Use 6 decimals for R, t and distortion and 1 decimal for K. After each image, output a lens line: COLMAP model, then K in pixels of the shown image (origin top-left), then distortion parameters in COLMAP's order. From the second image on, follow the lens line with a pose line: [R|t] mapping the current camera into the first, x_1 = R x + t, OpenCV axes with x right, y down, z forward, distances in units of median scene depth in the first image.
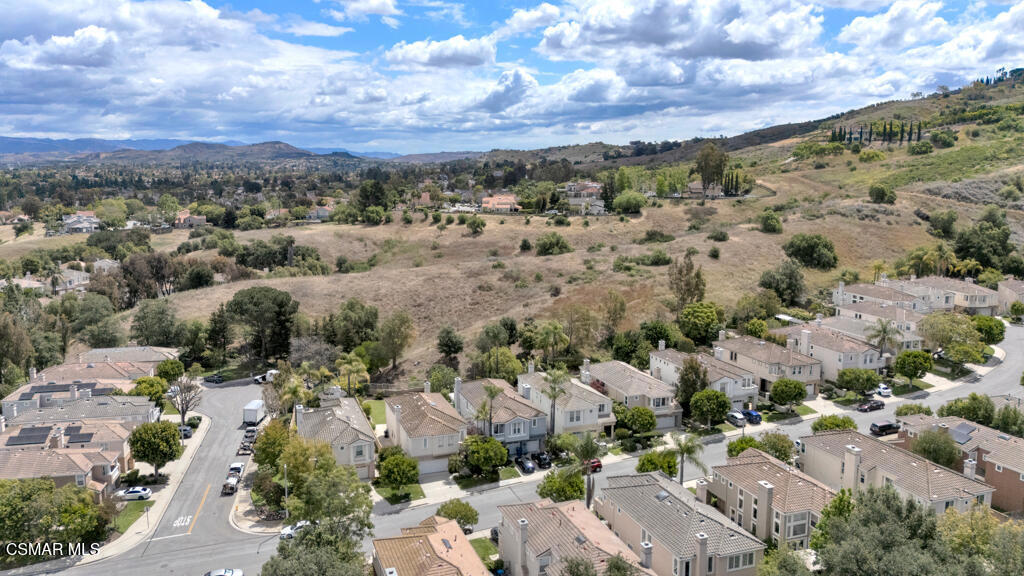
lens RADIAL K [[753.8, 0, 512.0], [0, 753.8, 288.0], [0, 0, 1]] dist [0.098830, -0.117907]
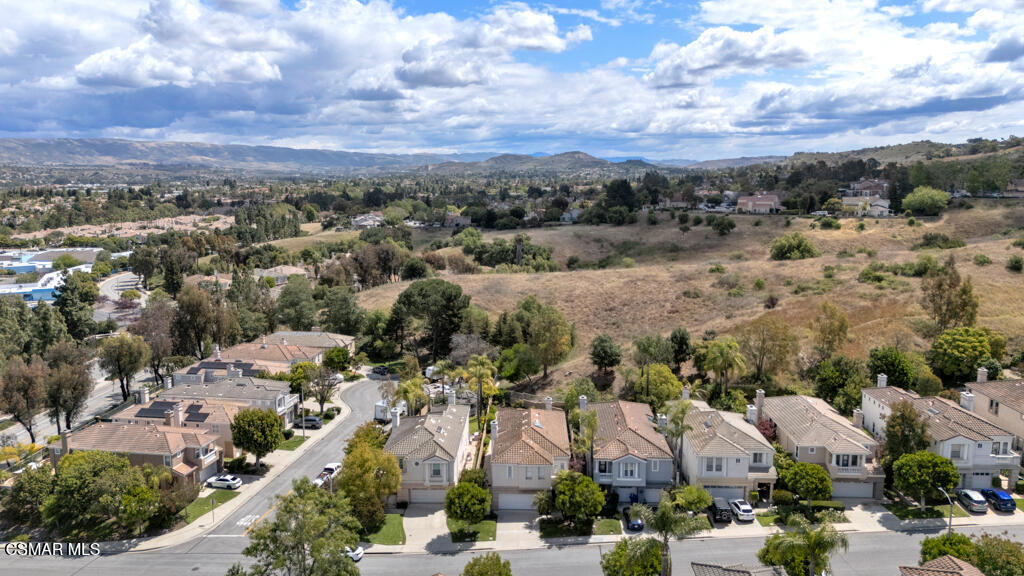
lens RADIAL K [[753.8, 0, 512.0], [0, 753.8, 288.0], [0, 0, 1]] dist [0.098830, -0.117907]
pose [[0.926599, 0.049562, -0.372770, 0.118946], [-0.053627, 0.998561, -0.000538, 0.005106], [0.372207, 0.020489, 0.927924, 0.158166]]
